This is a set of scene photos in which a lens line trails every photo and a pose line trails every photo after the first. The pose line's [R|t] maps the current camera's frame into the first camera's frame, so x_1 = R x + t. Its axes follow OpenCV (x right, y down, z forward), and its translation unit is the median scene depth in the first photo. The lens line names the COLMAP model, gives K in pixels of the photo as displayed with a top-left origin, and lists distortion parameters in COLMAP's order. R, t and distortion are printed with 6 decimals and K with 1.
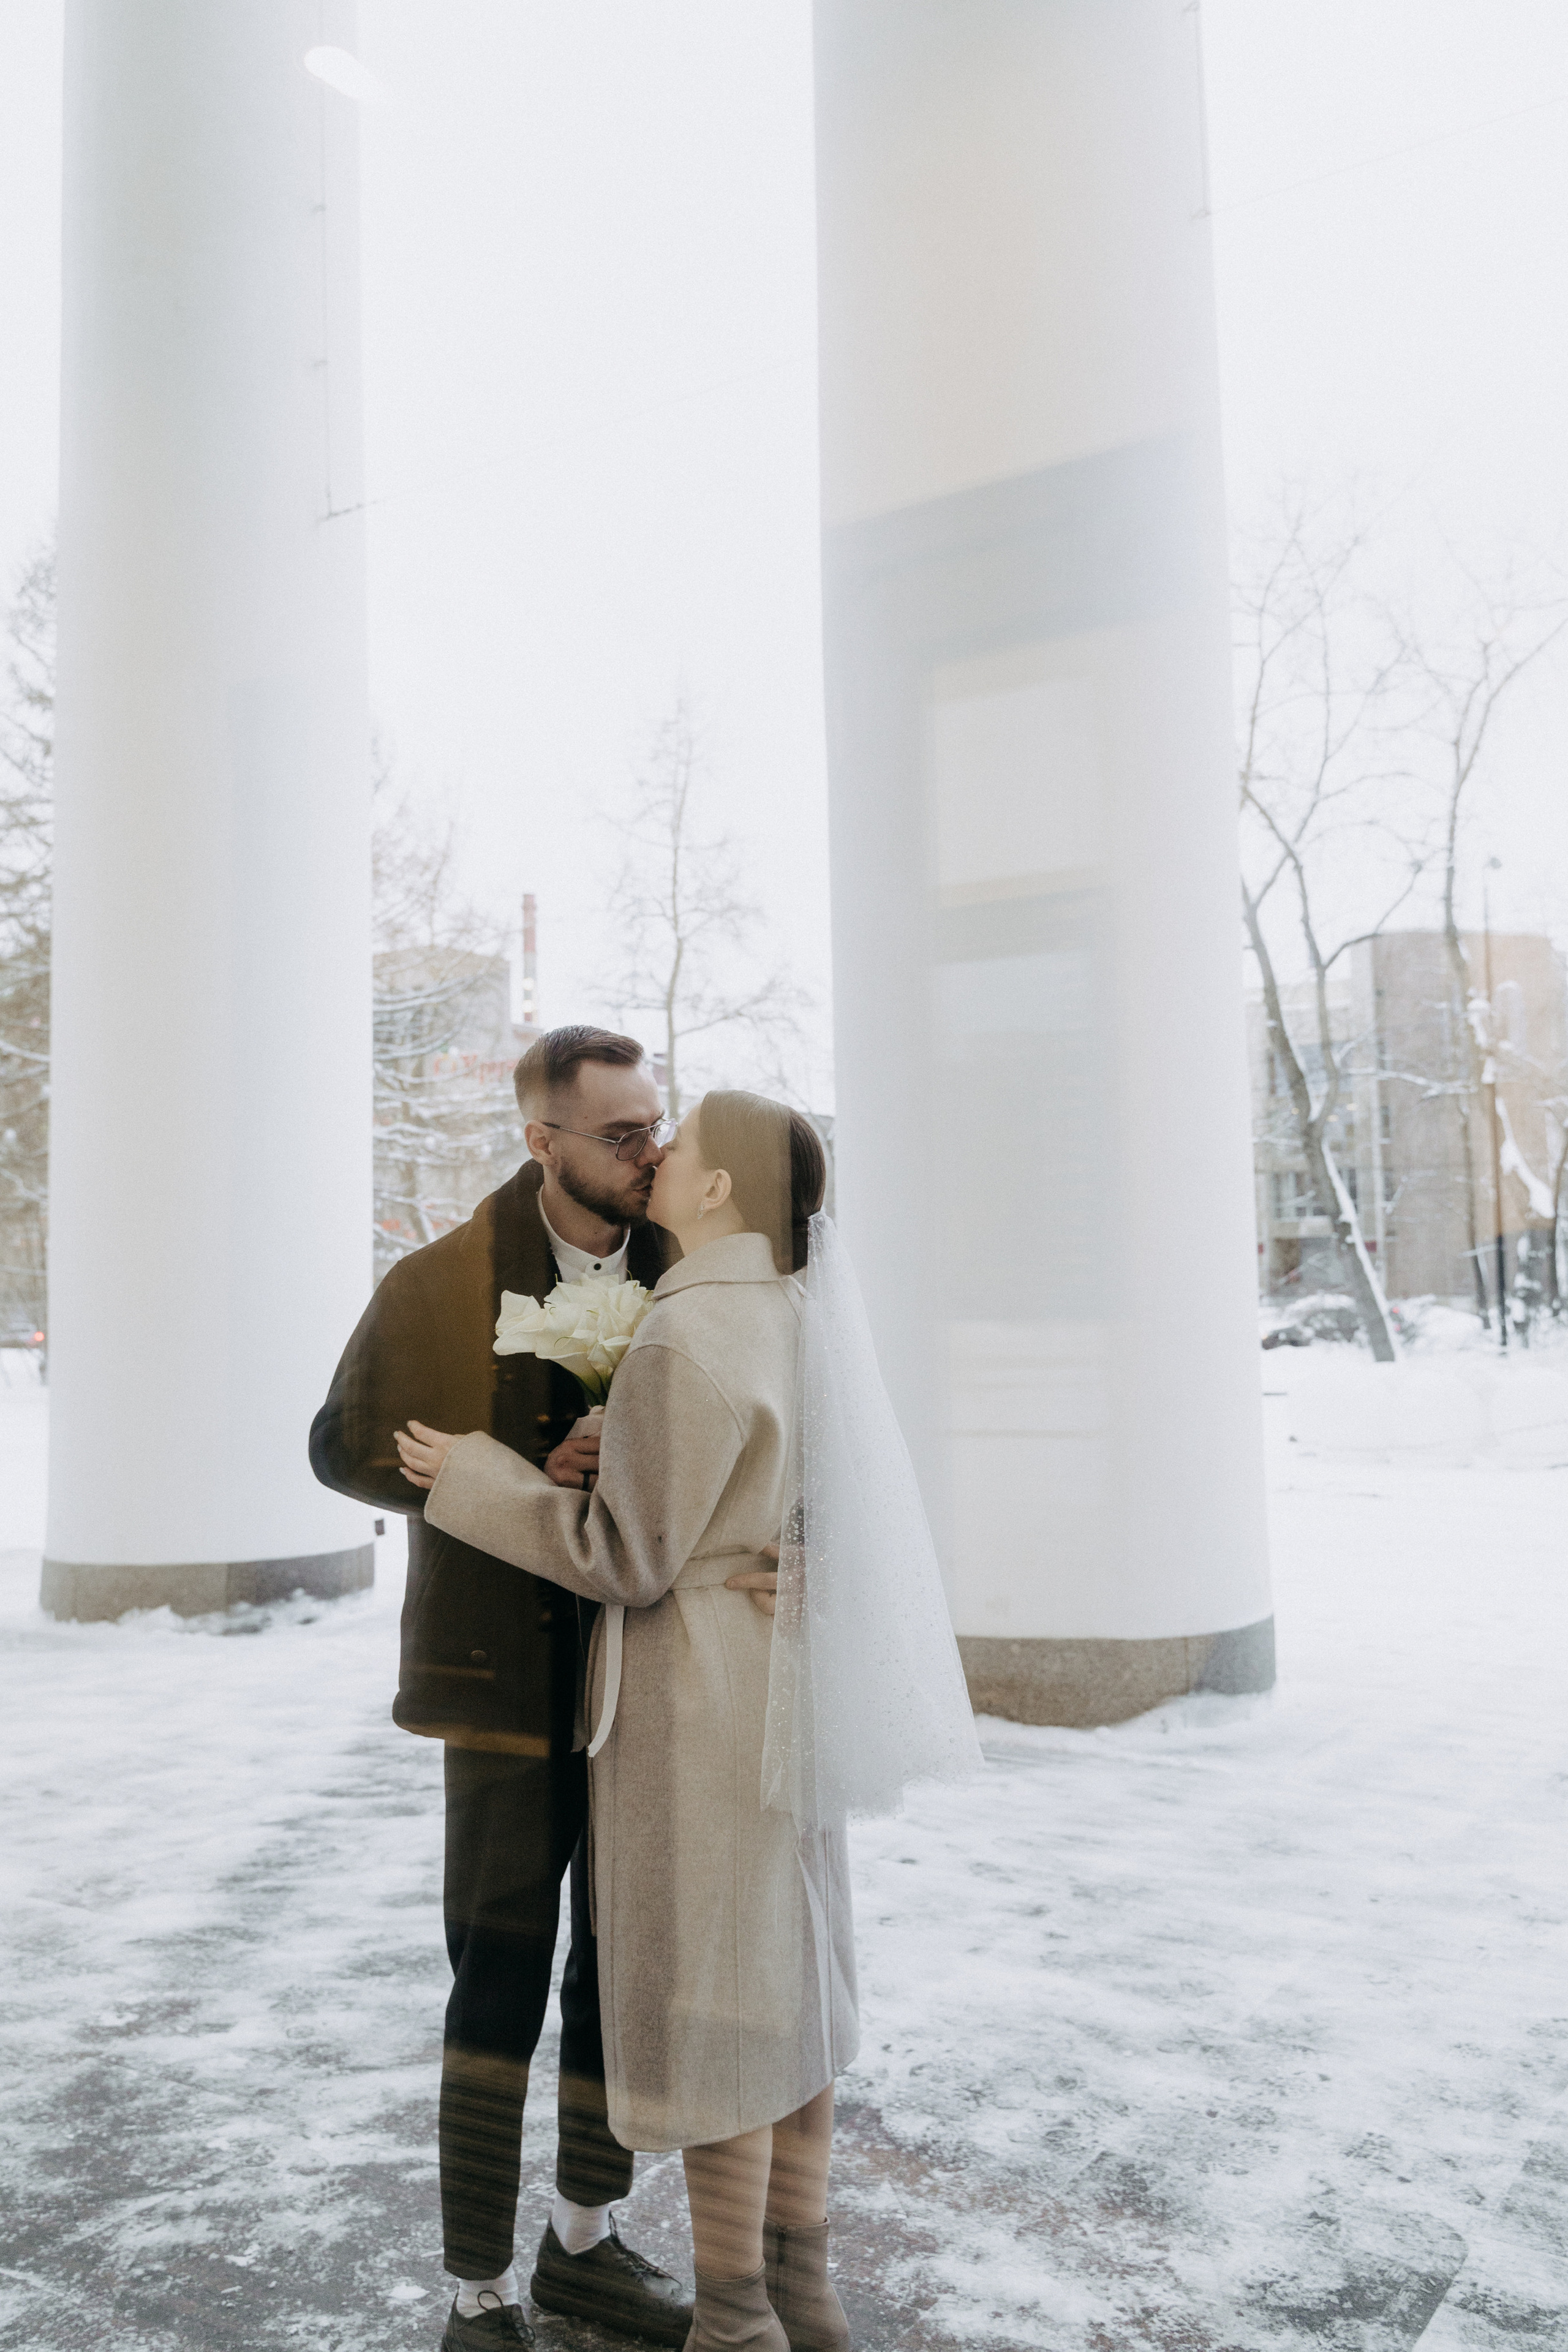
lens RADIAL K [[1926.8, 0, 784.0], [0, 1926.8, 1176.0], [0, 0, 1]] dist [0.009370, -0.068939]
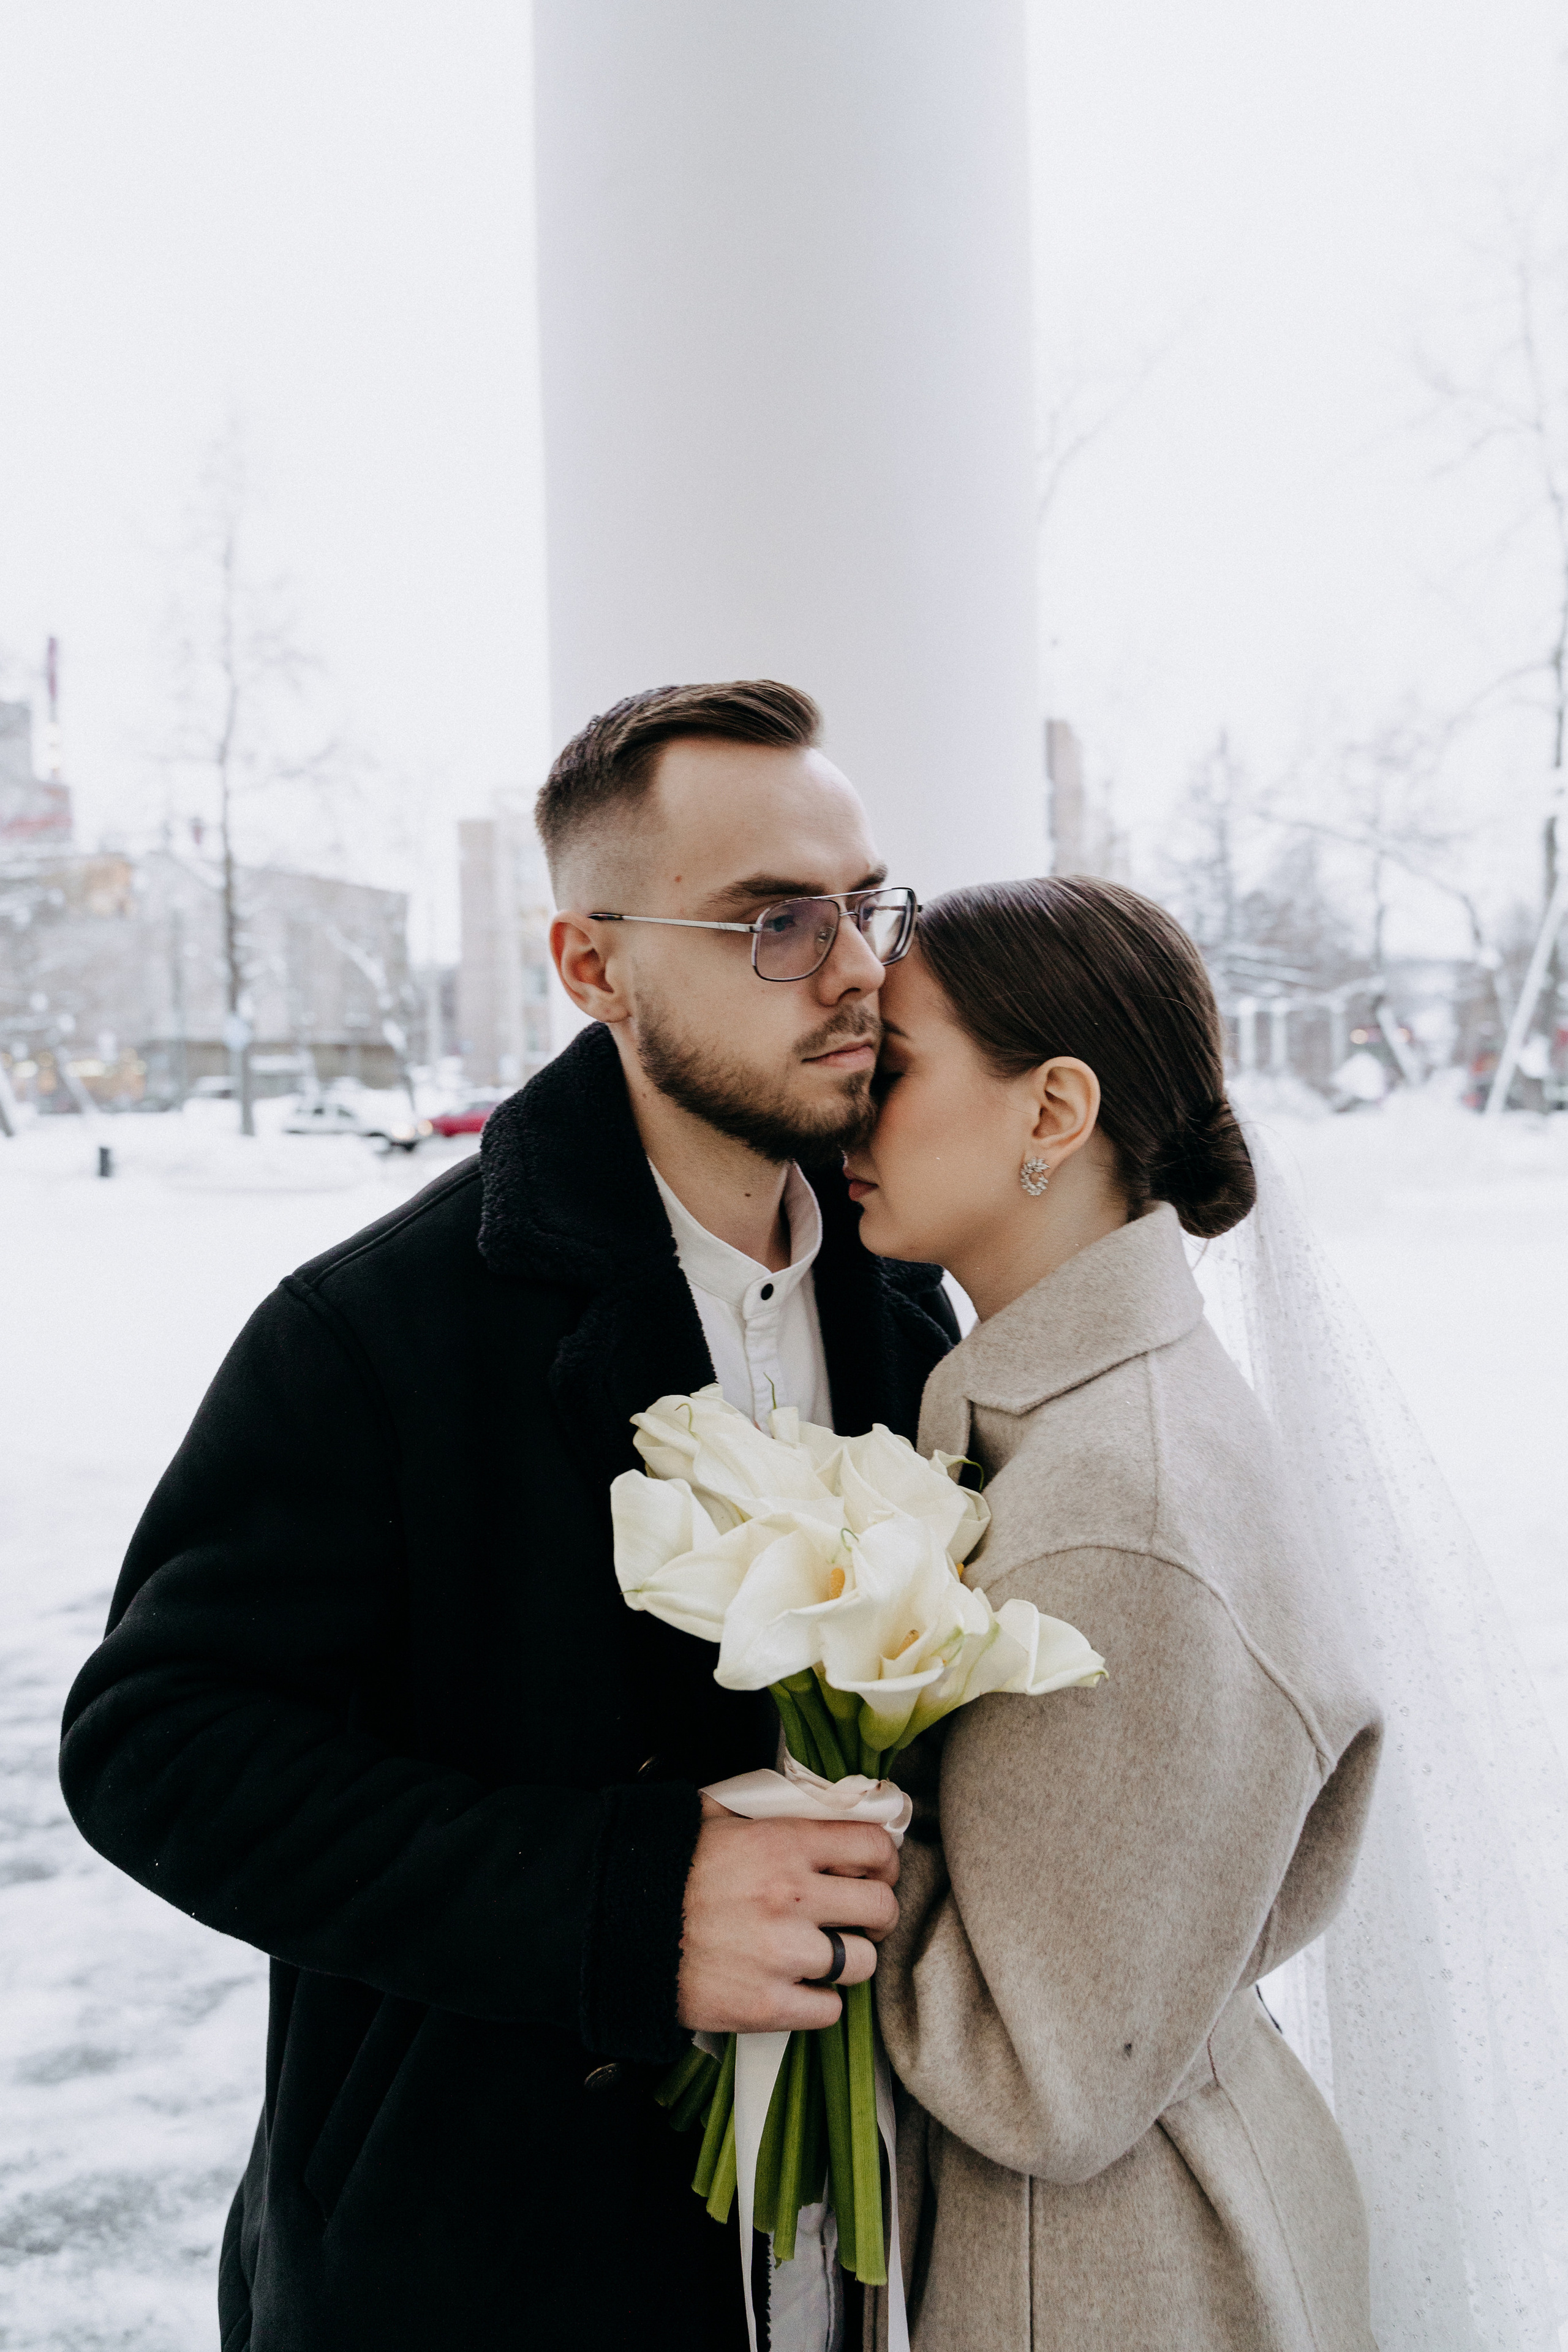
lens RADIAL K [[1926.8, 0, 784.0], [0, 1926.8, 1176.0], [0, 0, 1]] dist [0.009370, -0.068939]
pose [[0.974900, -0.024157, 0.221330, -0.094018], [-0.002108, 0.993050, 0.117674, -0.009605], [-0.222635, -0.115187, 0.968073, 0.349921]]
